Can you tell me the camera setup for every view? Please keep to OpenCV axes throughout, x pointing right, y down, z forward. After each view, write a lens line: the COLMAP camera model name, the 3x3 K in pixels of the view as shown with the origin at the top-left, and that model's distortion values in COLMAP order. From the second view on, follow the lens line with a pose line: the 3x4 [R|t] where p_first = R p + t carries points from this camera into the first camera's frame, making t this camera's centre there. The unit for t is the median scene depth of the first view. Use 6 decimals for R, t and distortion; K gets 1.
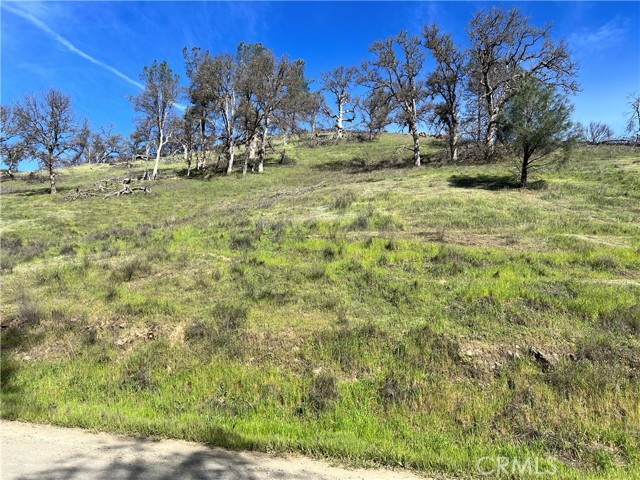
lens RADIAL K [[491.9, 0, 318.1], [0, 491.9, 237.9], [0, 0, 1]] dist [0.079479, -0.115923]
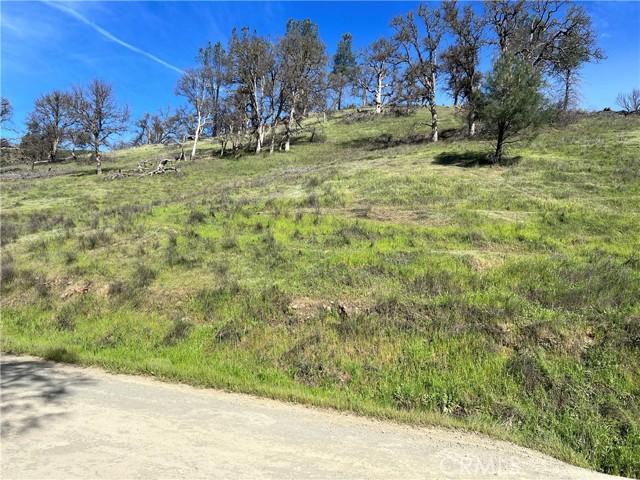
lens RADIAL K [[494.8, 0, 321.8], [0, 494.8, 247.7], [0, 0, 1]] dist [0.059424, -0.063935]
pose [[0.989544, 0.008245, -0.143997, 0.124103], [0.001738, 0.997610, 0.069069, -0.000442], [0.144222, -0.068597, 0.987165, -0.048034]]
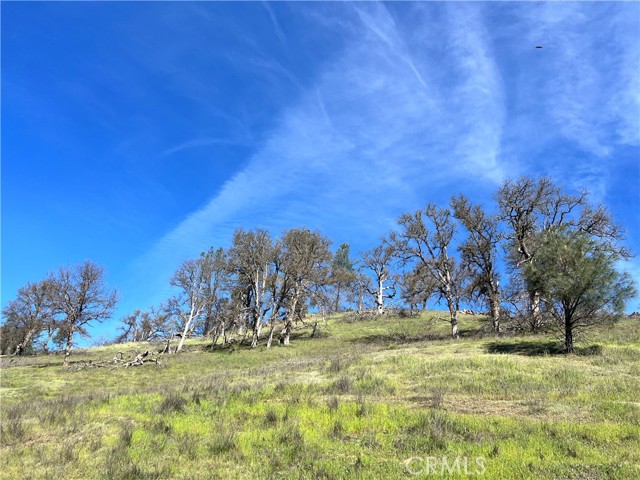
lens RADIAL K [[486.6, 0, 320.0], [0, 486.6, 240.0], [0, 0, 1]] dist [0.063314, -0.069311]
pose [[0.992845, -0.015908, -0.118347, 0.066872], [-0.028504, 0.930866, -0.364247, 0.017385], [0.115959, 0.365014, 0.923752, 0.094602]]
